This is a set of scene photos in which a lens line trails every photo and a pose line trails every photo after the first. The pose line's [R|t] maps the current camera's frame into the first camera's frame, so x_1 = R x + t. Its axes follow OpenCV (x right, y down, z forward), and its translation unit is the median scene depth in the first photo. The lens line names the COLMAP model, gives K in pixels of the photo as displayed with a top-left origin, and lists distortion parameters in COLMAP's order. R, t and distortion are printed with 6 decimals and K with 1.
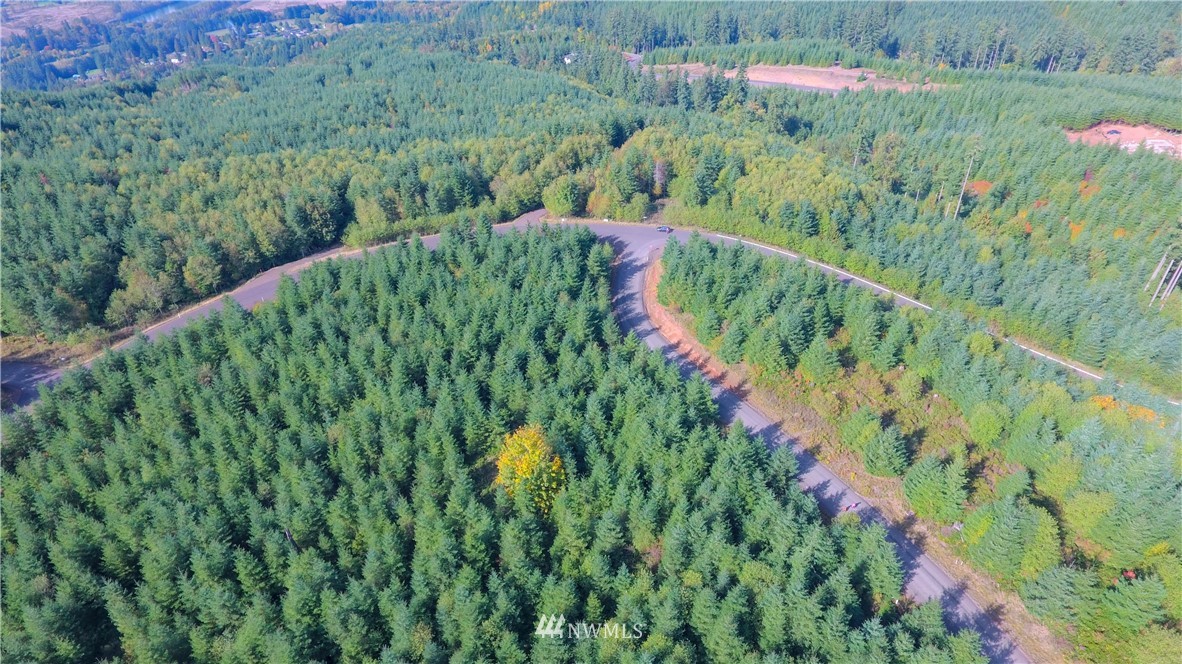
lens RADIAL K [[699.6, 0, 589.2], [0, 699.6, 332.6], [0, 0, 1]] dist [-0.011659, 0.002571]
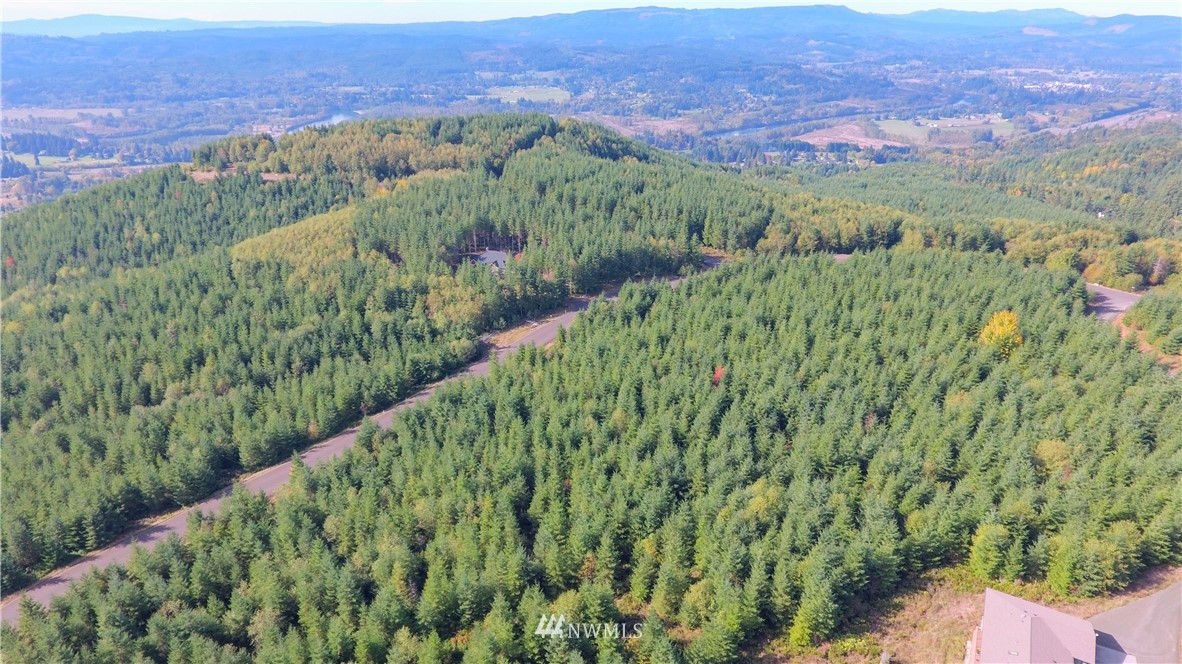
lens RADIAL K [[699.6, 0, 591.1], [0, 699.6, 330.3], [0, 0, 1]] dist [-0.011659, 0.002571]
pose [[0.773316, 0.275462, -0.571054, 0.057175], [-0.378262, 0.923280, -0.066871, 0.346525], [0.508822, 0.267720, 0.818185, -0.493229]]
